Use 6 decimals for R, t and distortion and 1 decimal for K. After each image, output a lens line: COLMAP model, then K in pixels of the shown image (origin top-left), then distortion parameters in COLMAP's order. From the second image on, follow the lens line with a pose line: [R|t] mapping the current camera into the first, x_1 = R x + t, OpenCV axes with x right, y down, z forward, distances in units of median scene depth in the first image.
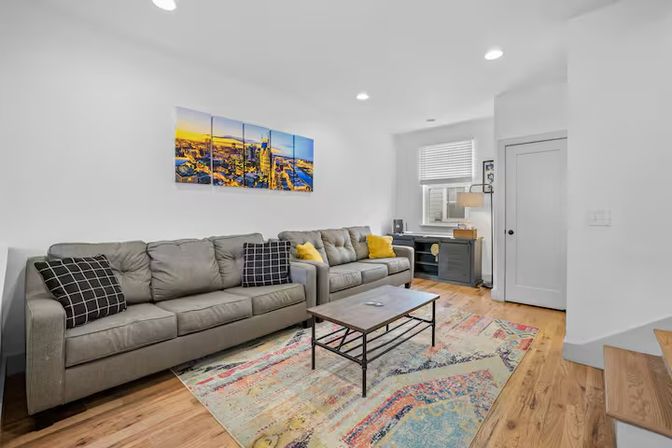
lens RADIAL K [[293.8, 0, 337.1], [0, 293.8, 217.2], [0, 0, 1]] dist [-0.002590, 0.000758]
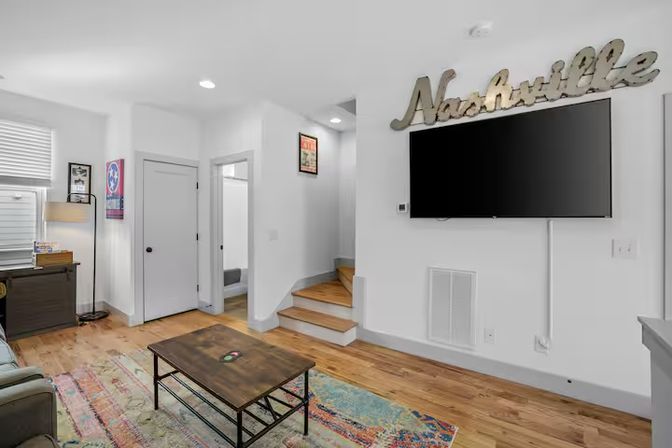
lens RADIAL K [[283.0, 0, 338.5], [0, 283.0, 218.1], [0, 0, 1]] dist [-0.020903, -0.000056]
pose [[-0.104499, 0.002036, 0.994523, -0.397671], [0.003594, 0.999992, -0.001670, -0.050032], [-0.994518, 0.003400, -0.104506, 0.463423]]
